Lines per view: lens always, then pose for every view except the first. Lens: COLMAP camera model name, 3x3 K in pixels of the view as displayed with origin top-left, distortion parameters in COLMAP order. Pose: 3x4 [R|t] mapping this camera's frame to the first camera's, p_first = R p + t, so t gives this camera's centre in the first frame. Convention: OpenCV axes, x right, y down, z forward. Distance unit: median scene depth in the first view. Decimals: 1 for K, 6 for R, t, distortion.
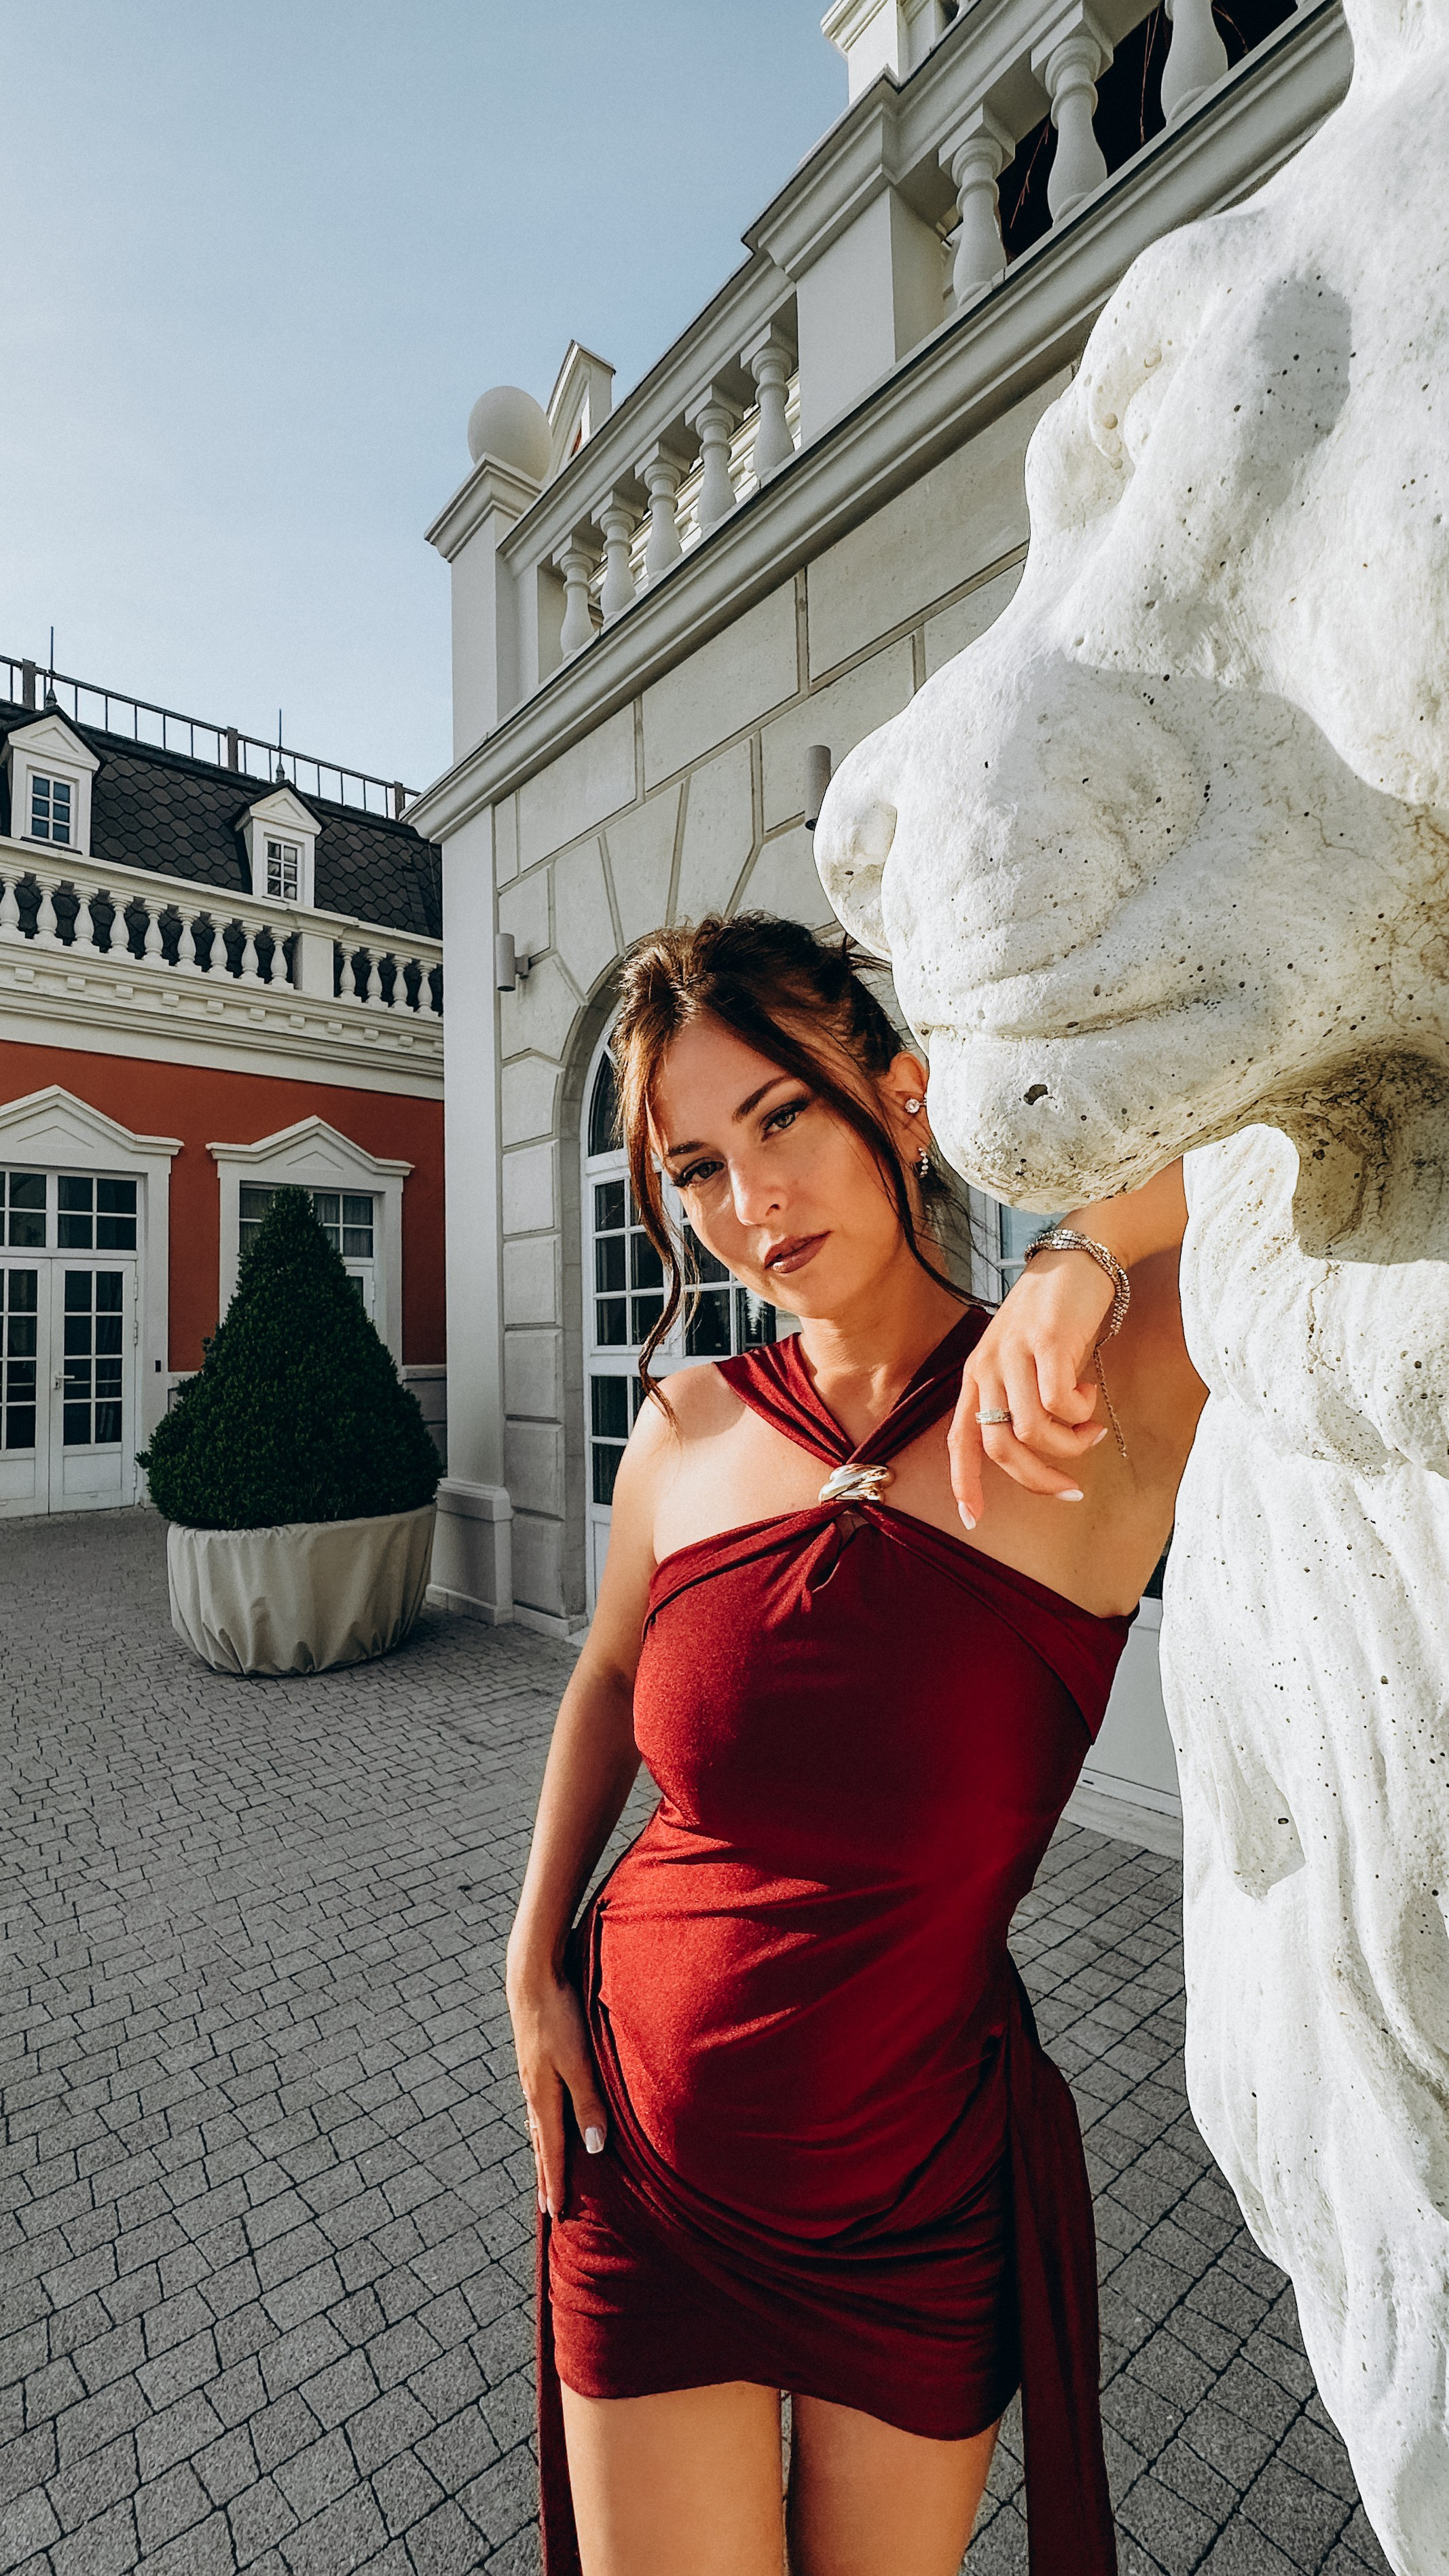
lens RADIAL K [[1089.5, 0, 724.6], [0, 1089.5, 1286.3], [0, 0, 1]] dist [0.000216, 0.000422]
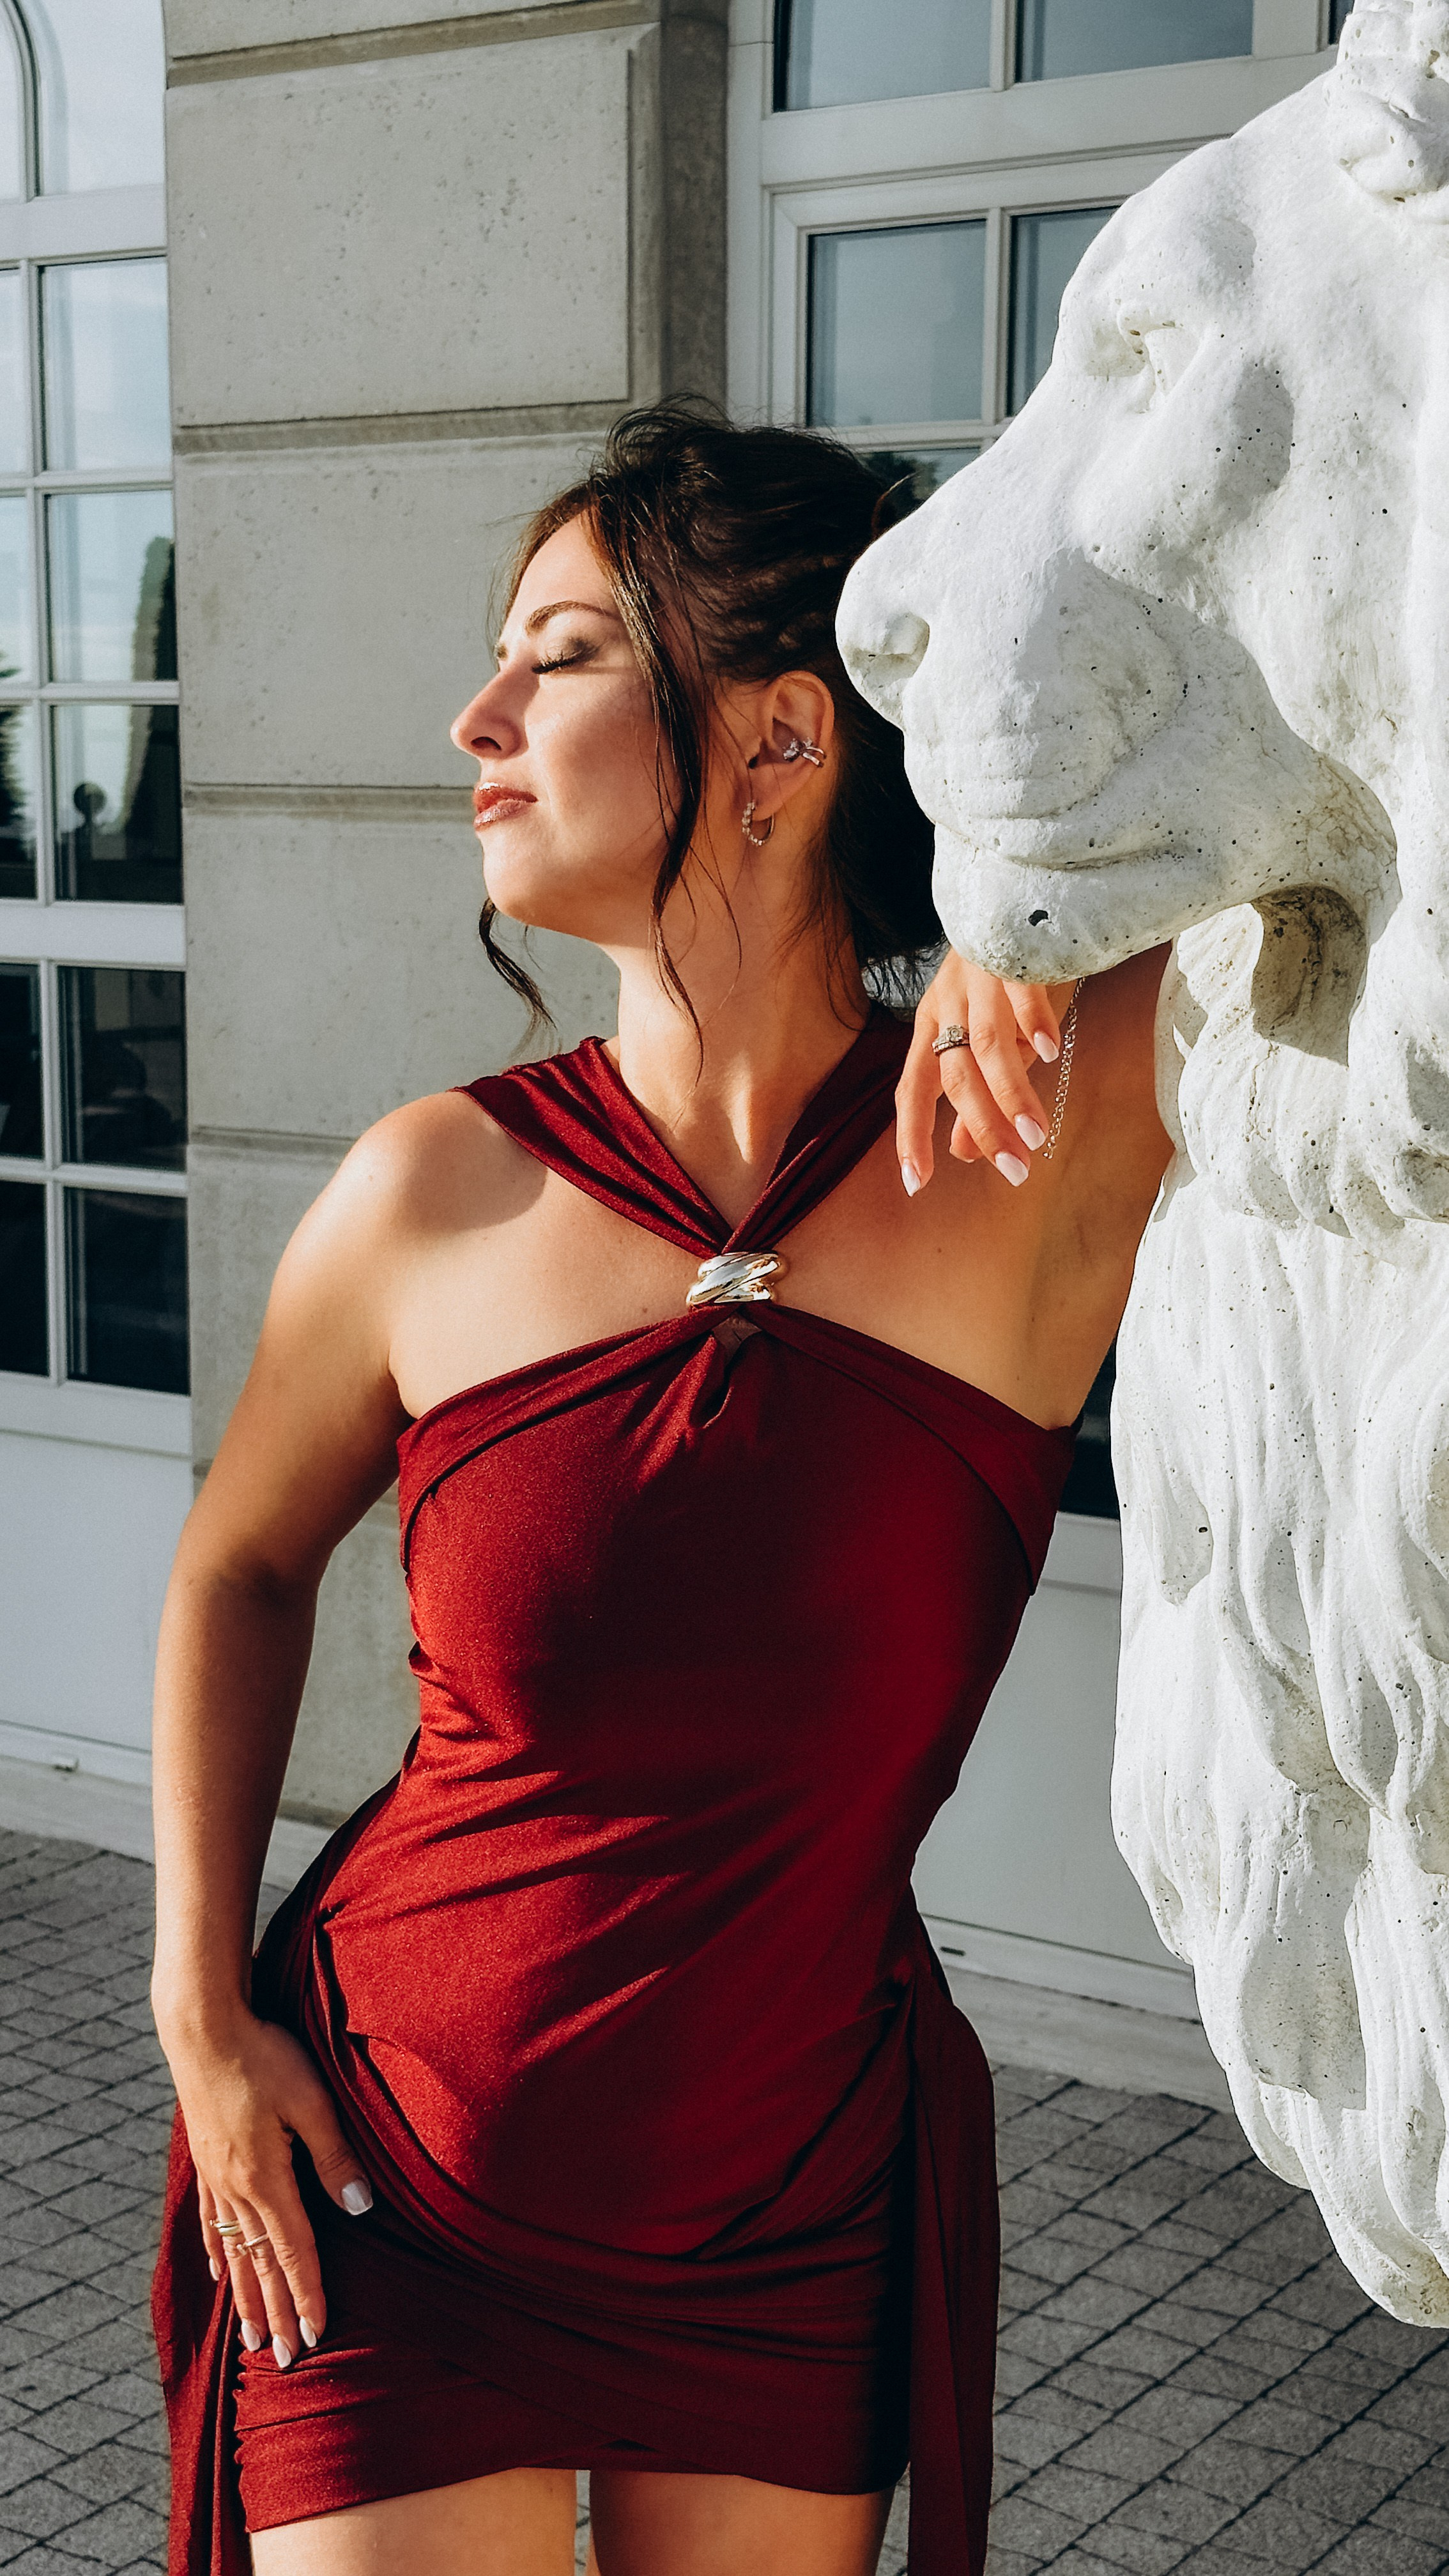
lens RADIAL K [[3612.3, 0, 727.4], [0, 3612.3, 1284.7], [0, 0, 1]] dist [0.171101, 0.000000]
pose [[0.968101, -0.004942, 0.250510, -1.072681], [-0.040615, 0.983488, 0.176358, -0.477885], [-0.247245, -0.180907, 0.951915, -2.855072]]
